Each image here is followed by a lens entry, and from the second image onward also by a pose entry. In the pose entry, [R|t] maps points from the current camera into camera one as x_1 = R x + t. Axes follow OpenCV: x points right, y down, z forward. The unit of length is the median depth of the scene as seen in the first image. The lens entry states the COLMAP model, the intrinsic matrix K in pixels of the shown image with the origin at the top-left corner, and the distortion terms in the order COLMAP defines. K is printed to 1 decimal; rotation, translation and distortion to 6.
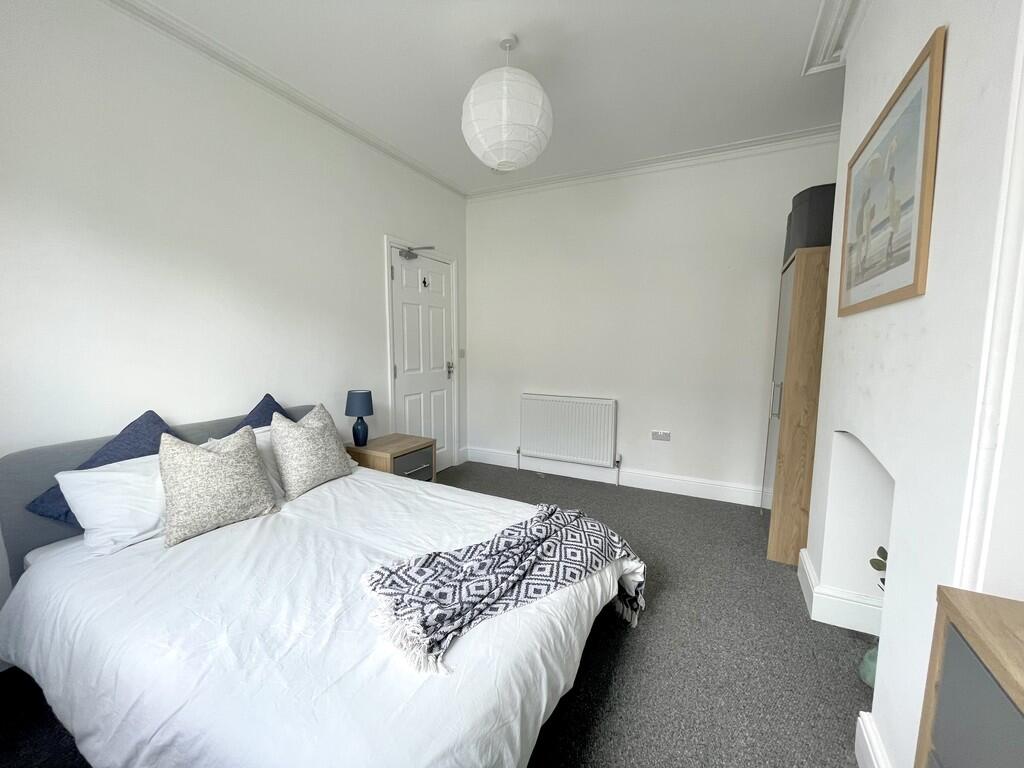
lens RADIAL K [[410.2, 0, 511.1], [0, 410.2, 384.1], [0, 0, 1]] dist [-0.003264, -0.000037]
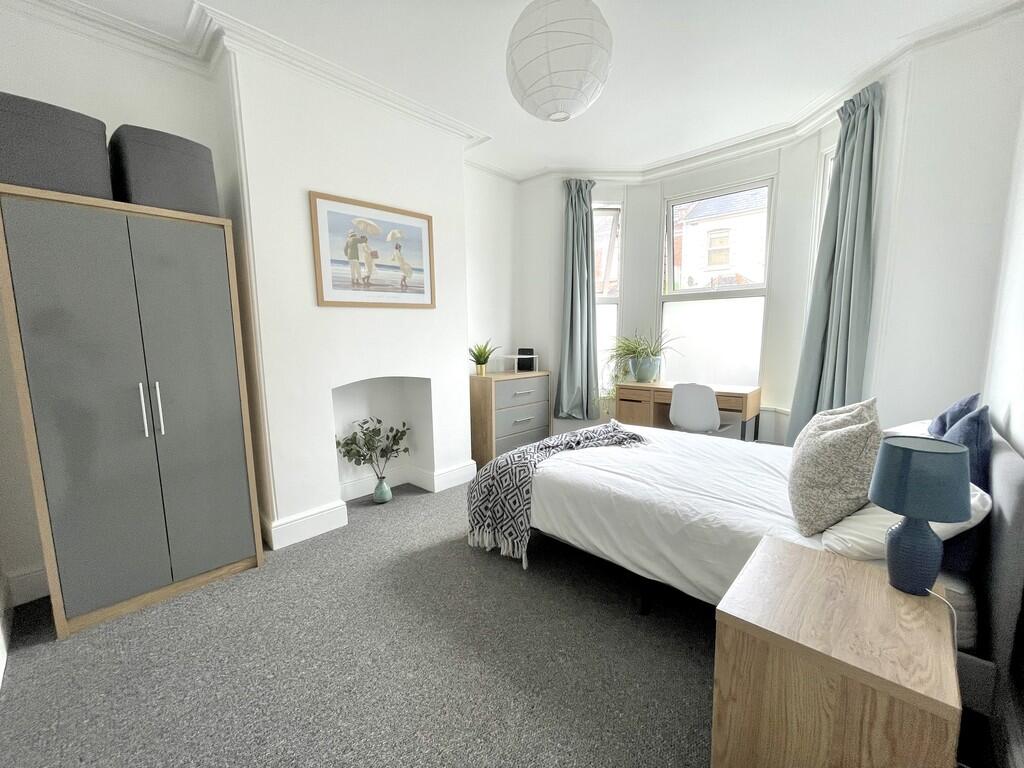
lens RADIAL K [[410.2, 0, 512.3], [0, 410.2, 382.5], [0, 0, 1]] dist [-0.003264, -0.000037]
pose [[-0.960628, -0.022392, 0.276935, -0.187703], [0.042865, 0.972868, 0.227354, -0.207941], [-0.274513, 0.230274, -0.933604, 2.173964]]
